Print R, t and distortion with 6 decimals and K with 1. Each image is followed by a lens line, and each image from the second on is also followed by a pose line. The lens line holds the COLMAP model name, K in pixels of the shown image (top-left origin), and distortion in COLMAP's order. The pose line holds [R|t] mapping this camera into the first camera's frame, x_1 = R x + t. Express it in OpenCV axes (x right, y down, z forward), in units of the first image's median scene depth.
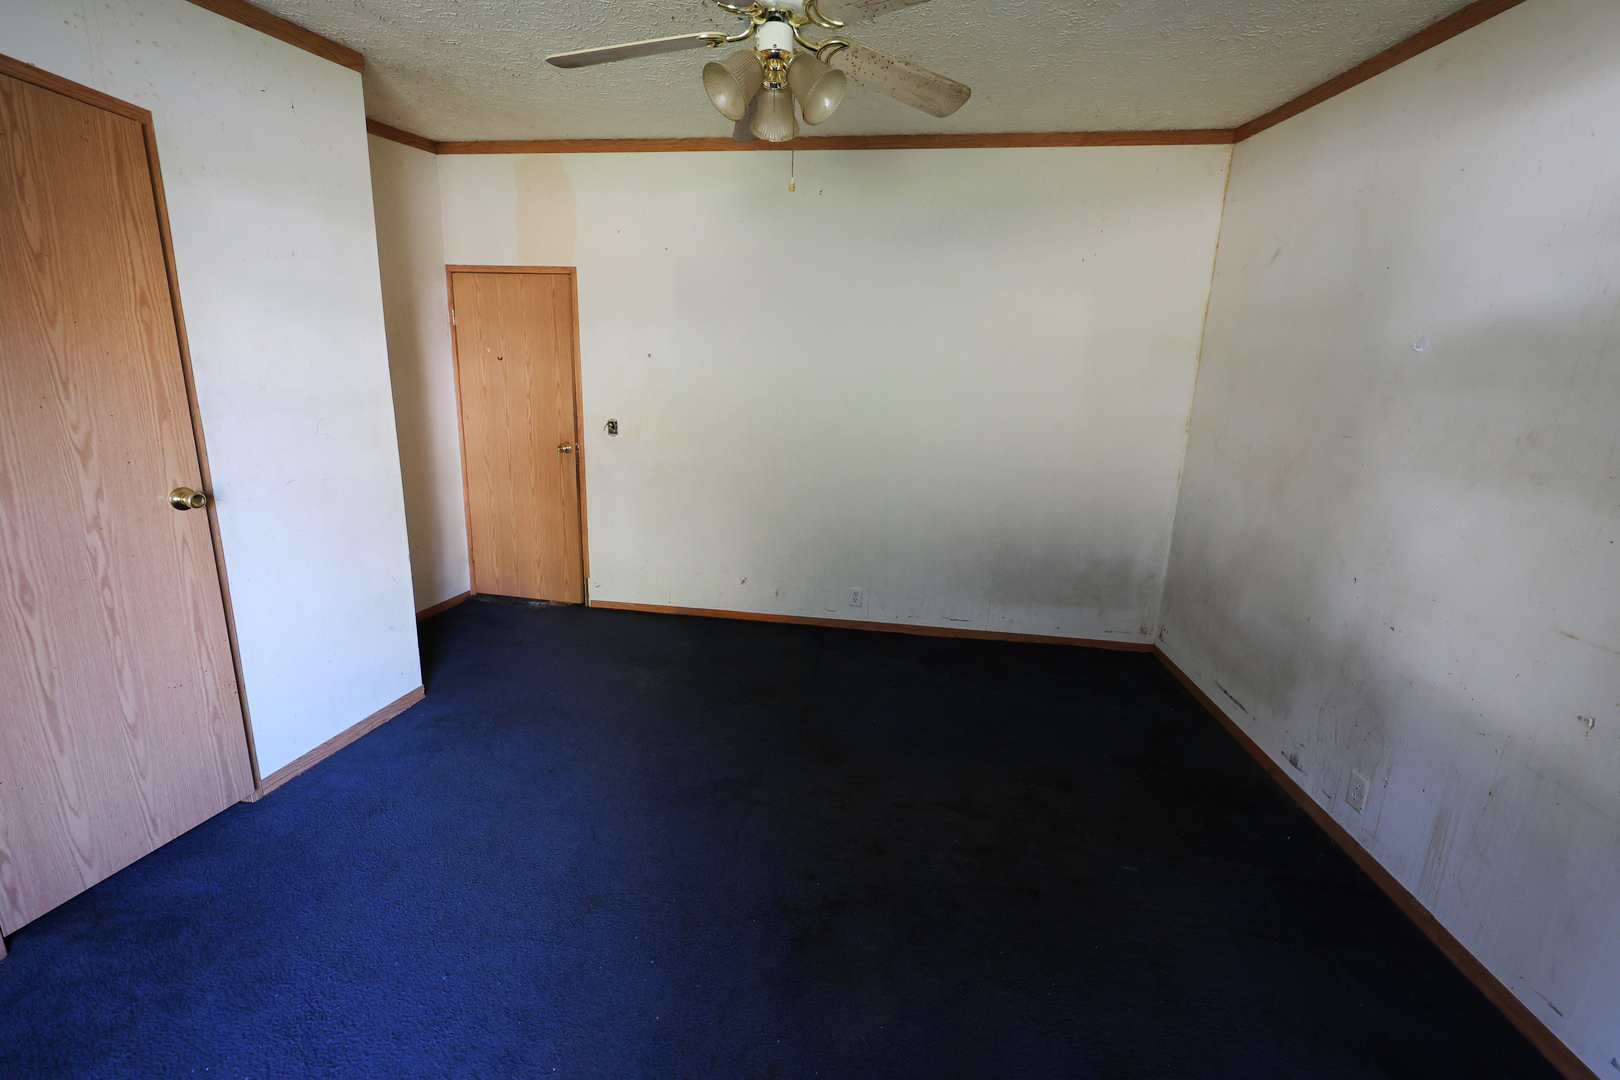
lens RADIAL K [[660.0, 0, 811.3], [0, 660.0, 537.8], [0, 0, 1]] dist [0.000857, -0.000543]
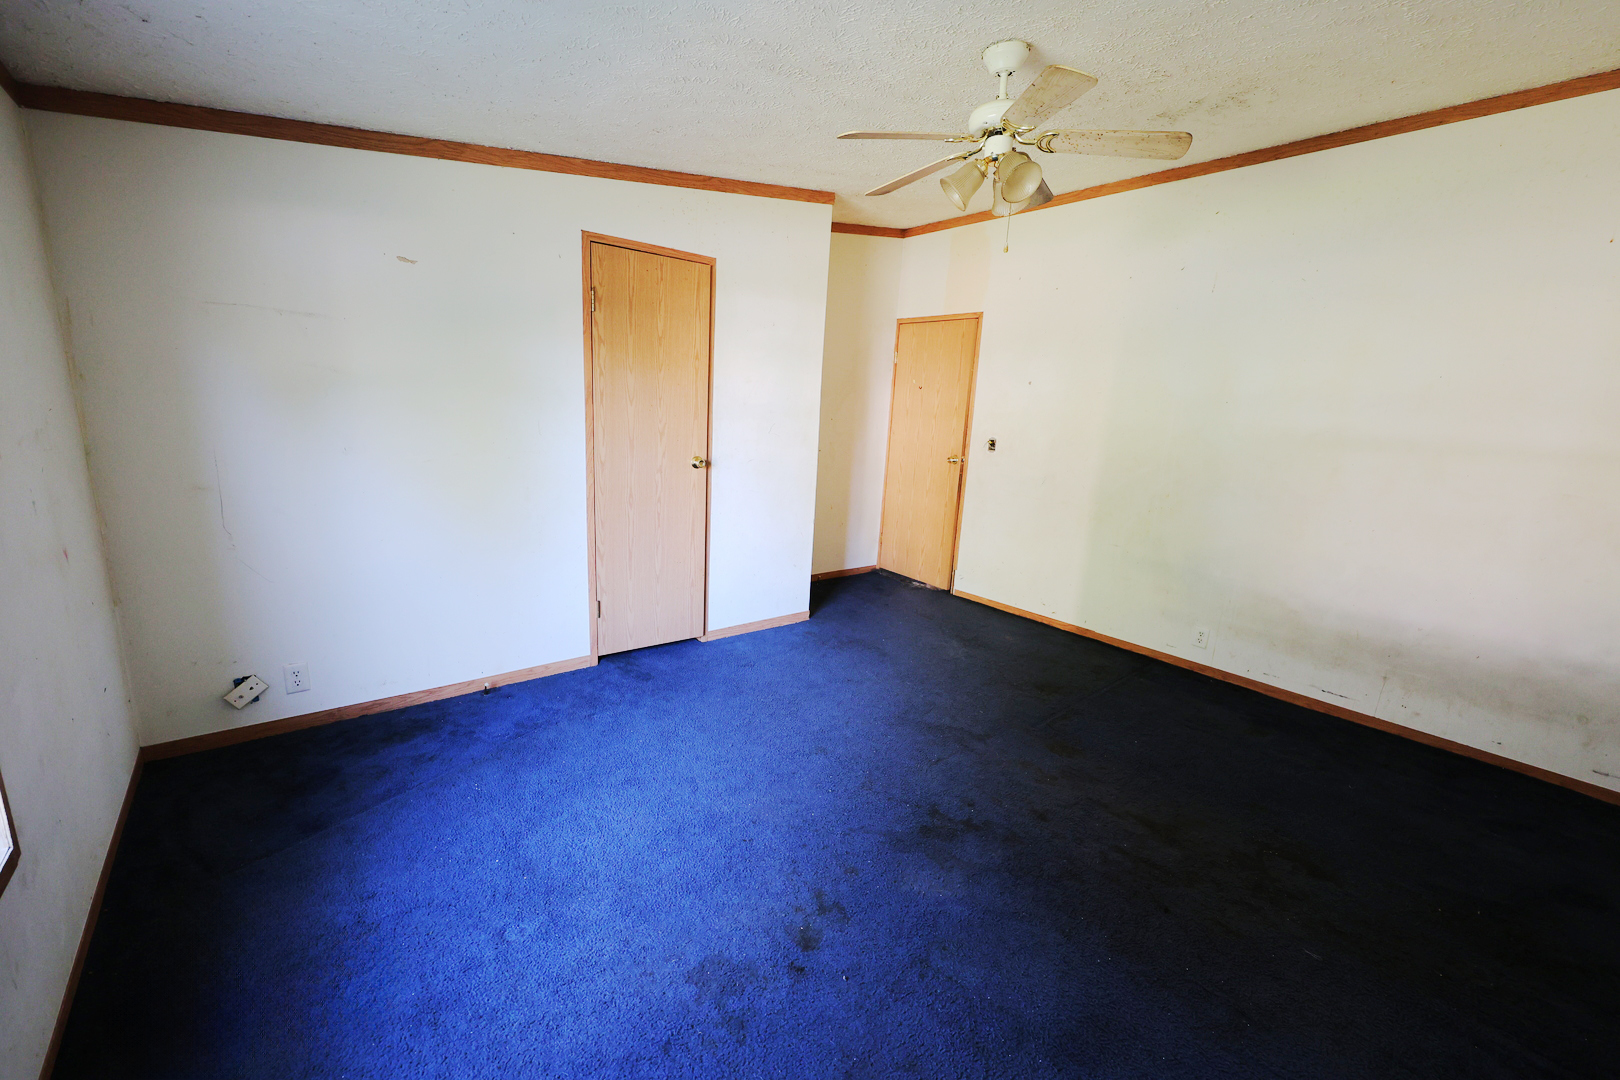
lens RADIAL K [[660.0, 0, 796.6], [0, 660.0, 542.5], [0, 0, 1]] dist [0.000857, -0.000543]
pose [[0.725203, 0.145067, -0.673079, 0.271943], [-0.173069, 0.984574, 0.025730, 0.034040], [0.666429, 0.097830, 0.739123, -0.081275]]
